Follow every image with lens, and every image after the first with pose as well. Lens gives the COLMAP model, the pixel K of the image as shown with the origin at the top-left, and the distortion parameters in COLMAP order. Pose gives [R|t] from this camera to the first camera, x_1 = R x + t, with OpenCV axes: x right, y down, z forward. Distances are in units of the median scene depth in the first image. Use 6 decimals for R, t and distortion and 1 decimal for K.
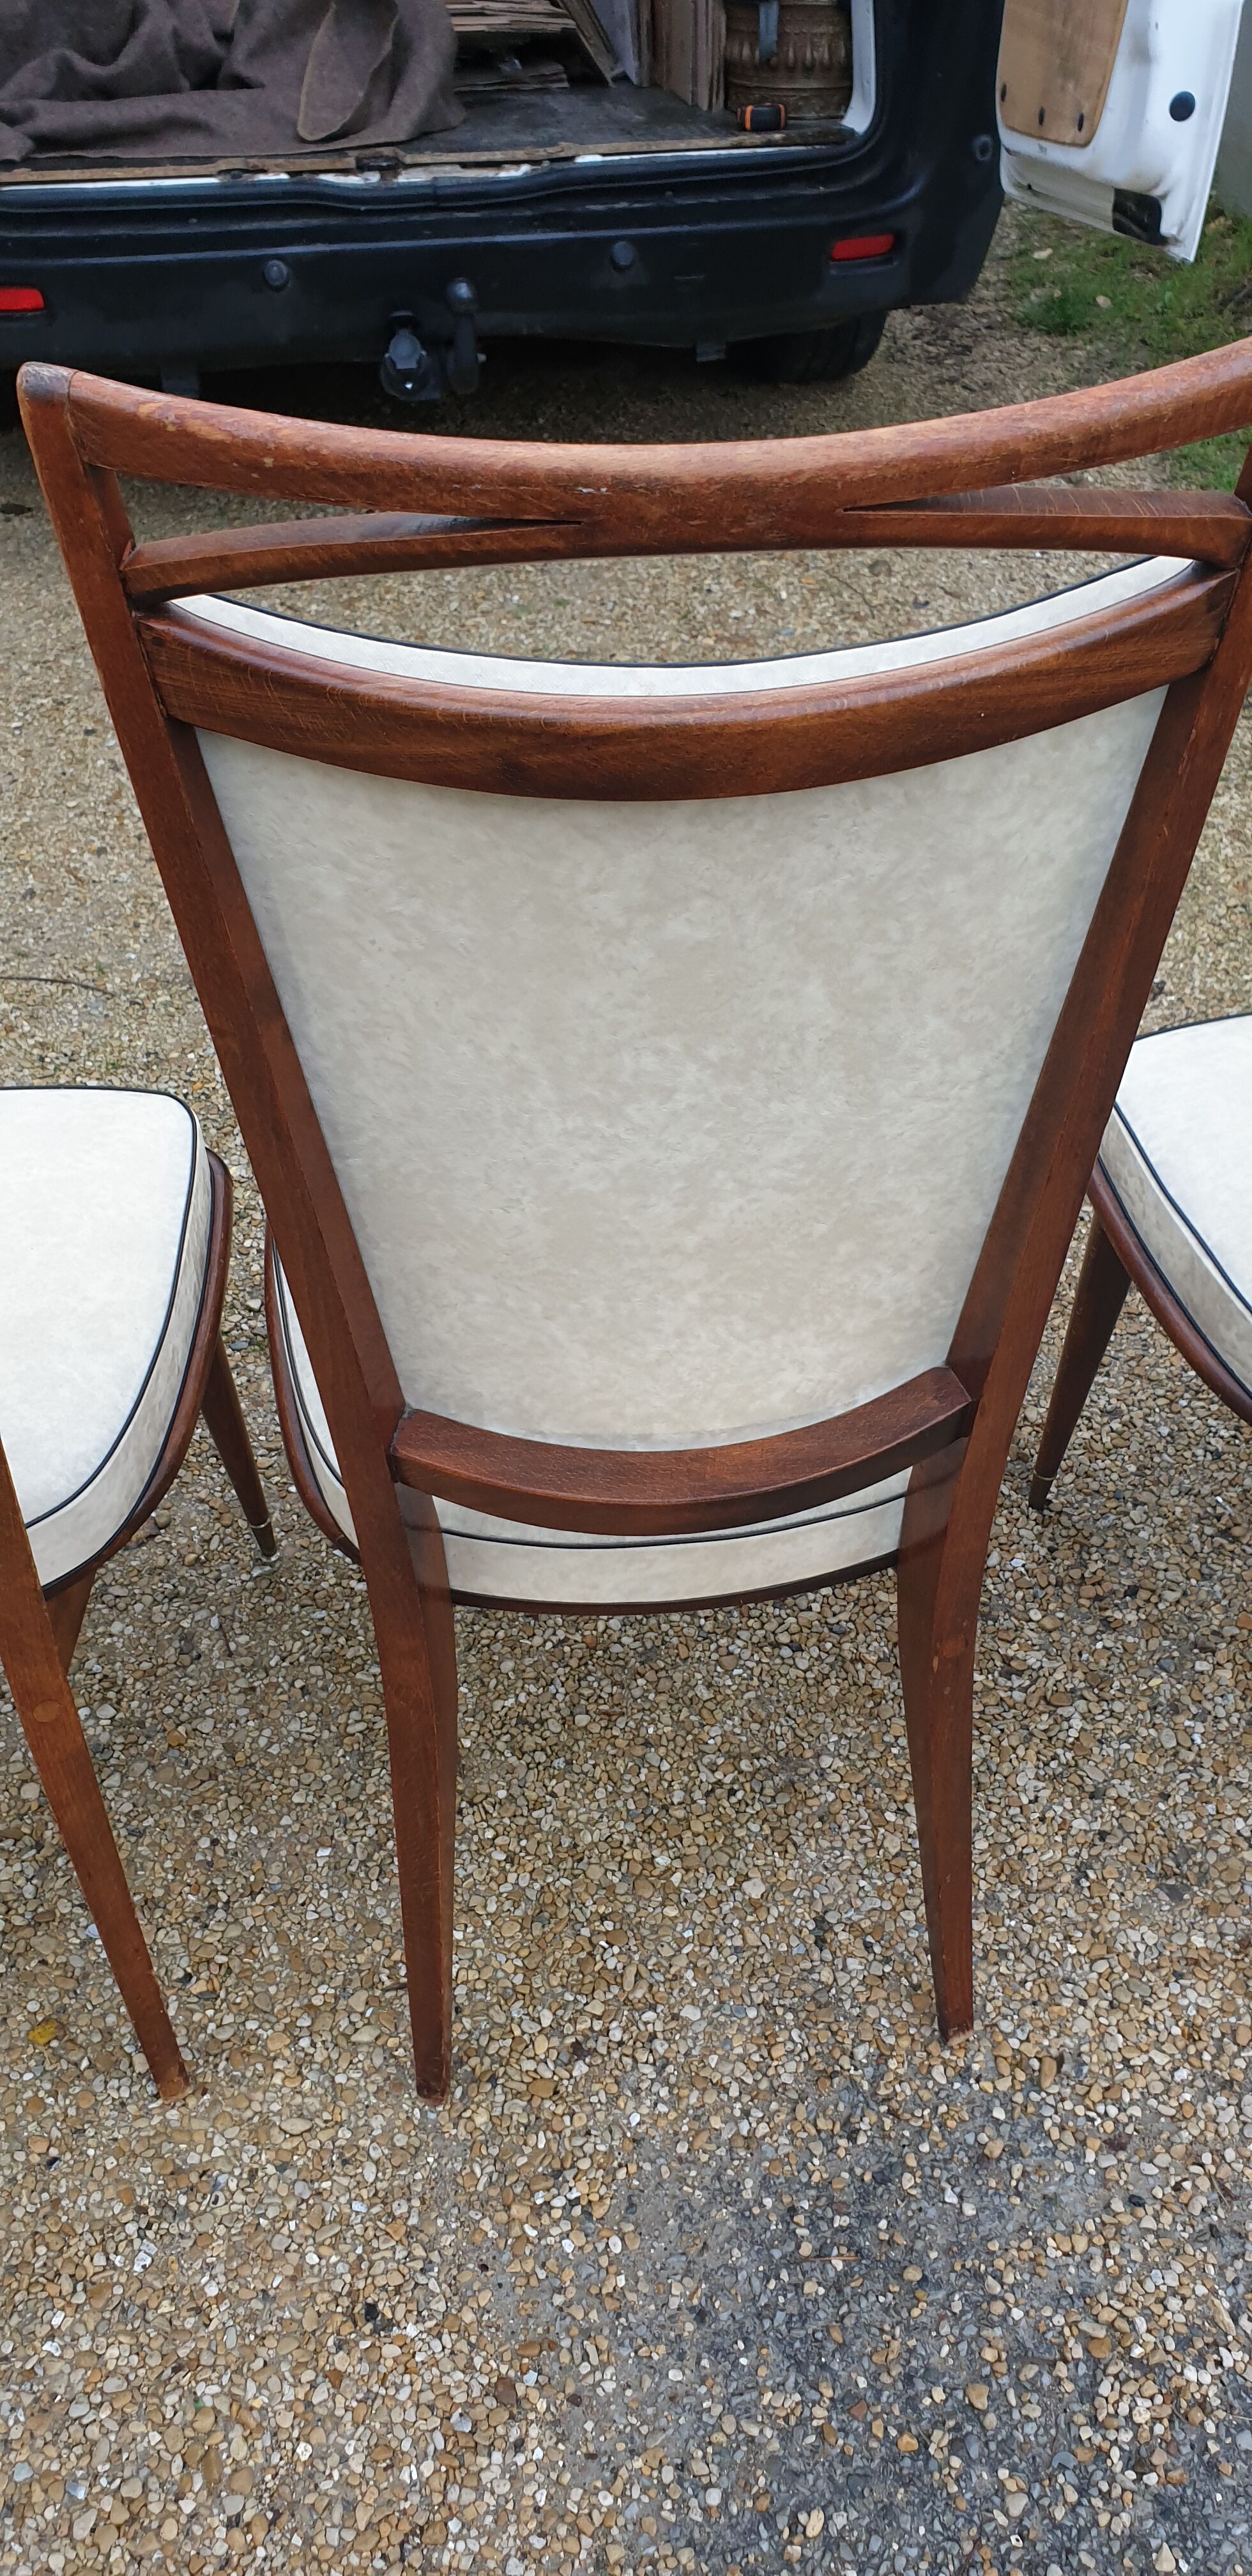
lens RADIAL K [[2043.9, 0, 680.0], [0, 2043.9, 1291.8], [0, 0, 1]] dist [0.013260, 0.007923]
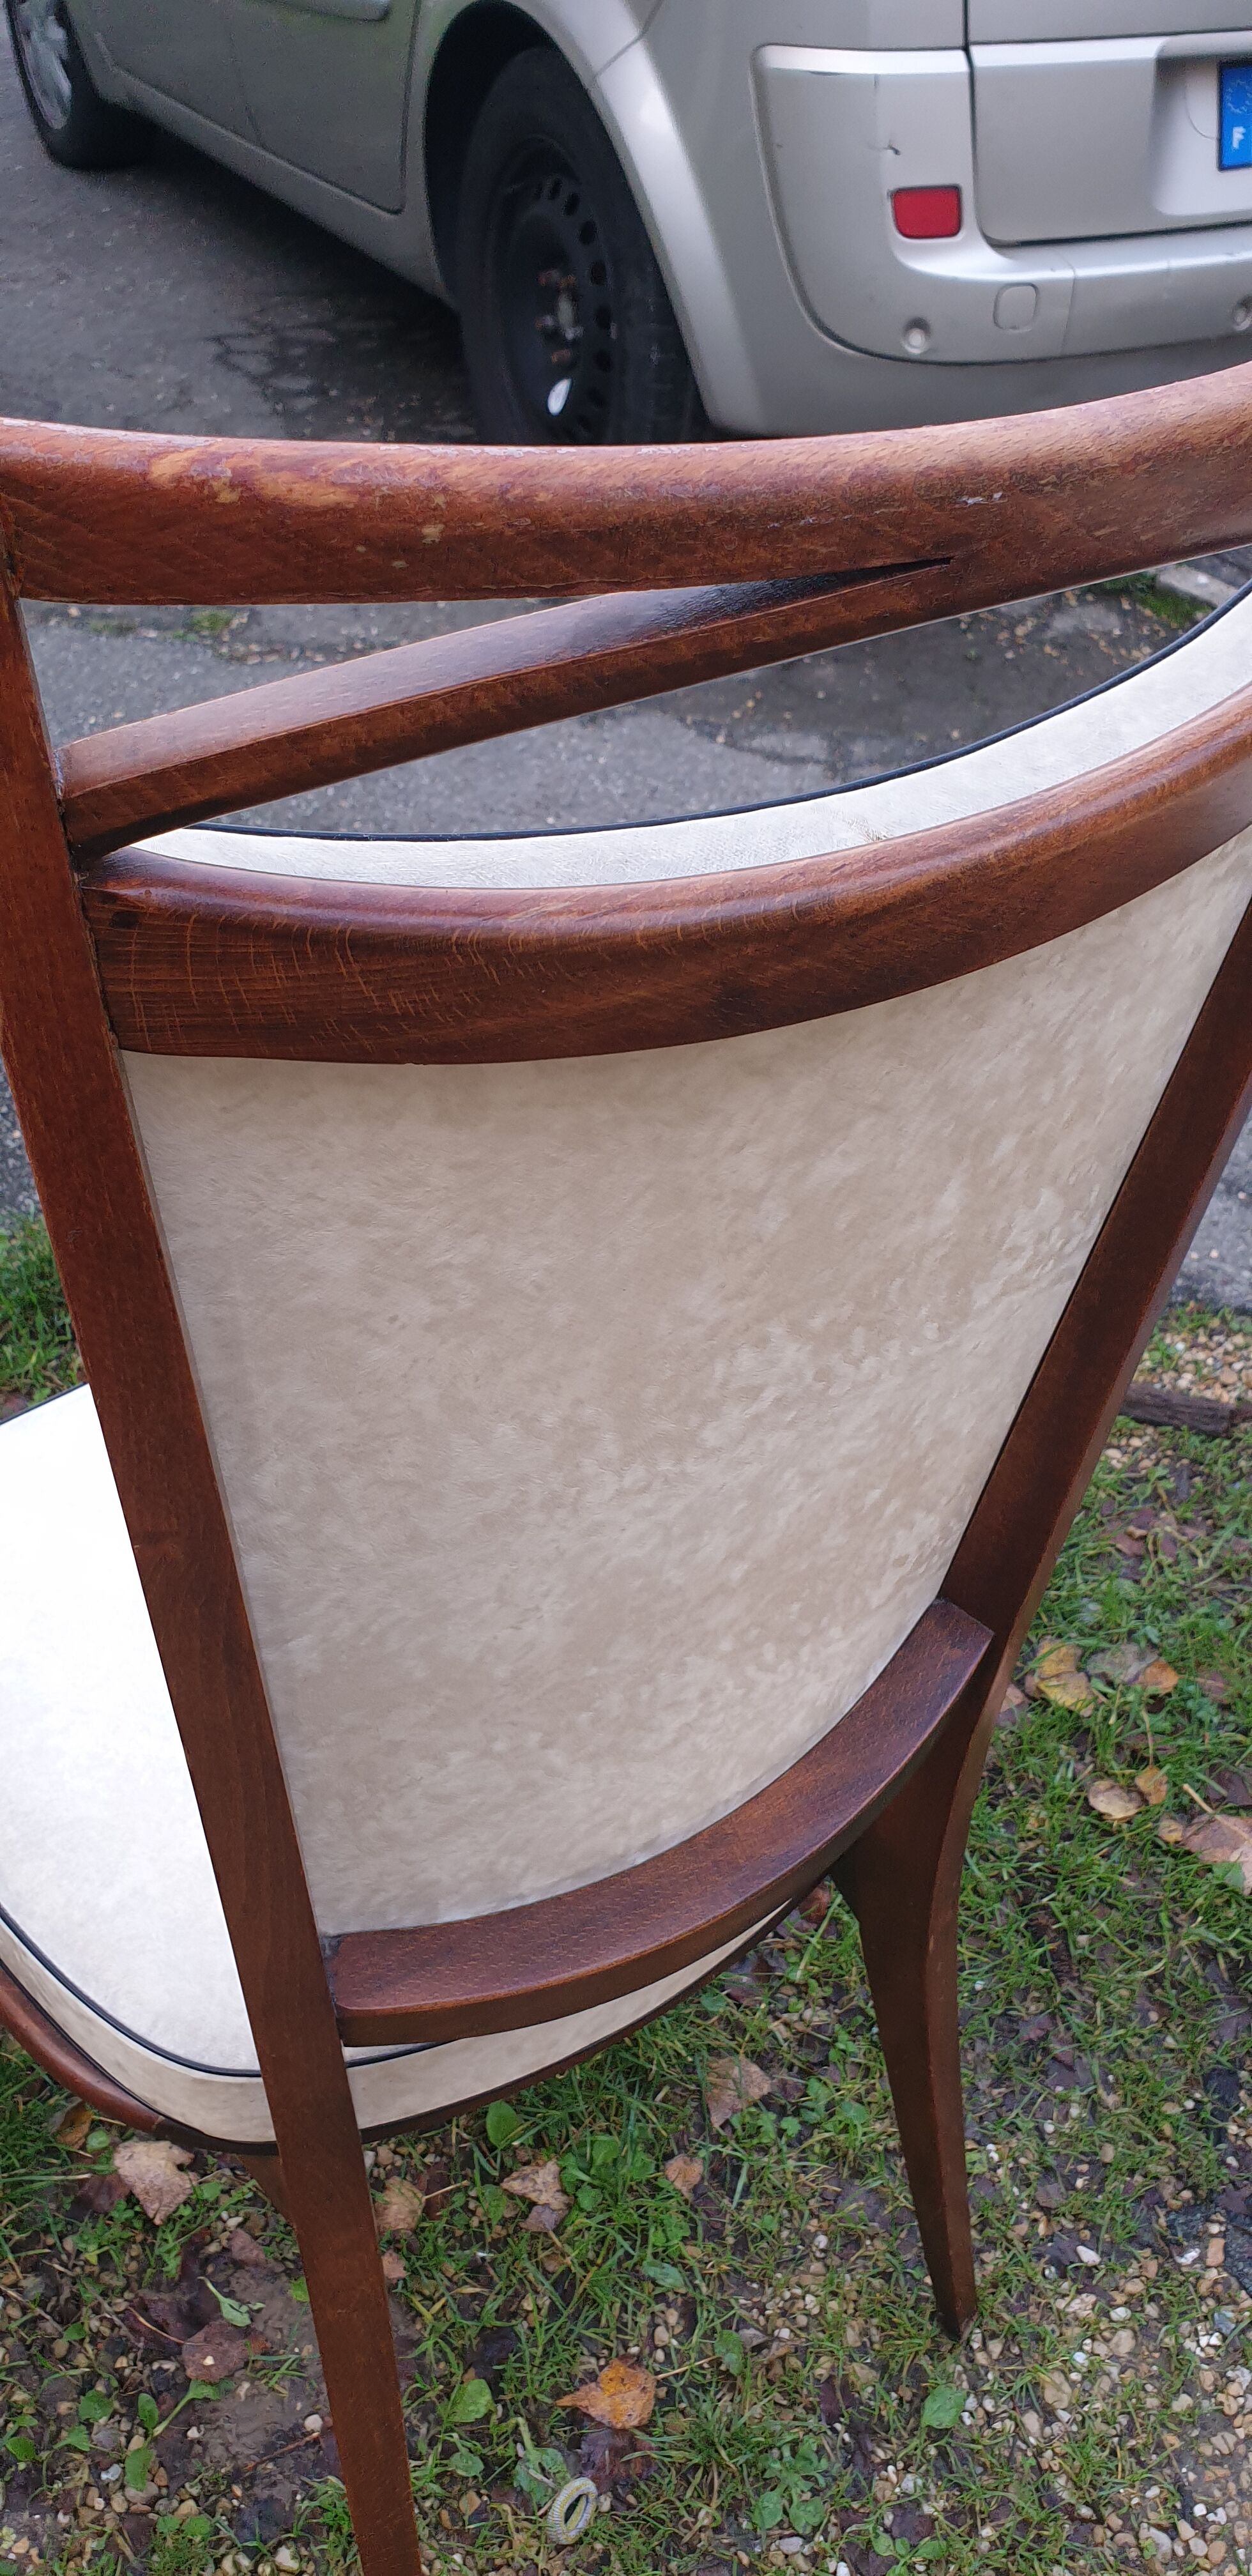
lens RADIAL K [[1948.0, 0, 630.3], [0, 1948.0, 1218.6], [0, 0, 1]] dist [0.261846, -0.722100]
pose [[0.874097, -0.273552, 0.401402, -0.272659], [0.303631, 0.952715, -0.011921, -0.147160], [-0.379161, 0.132299, 0.915824, 0.365598]]
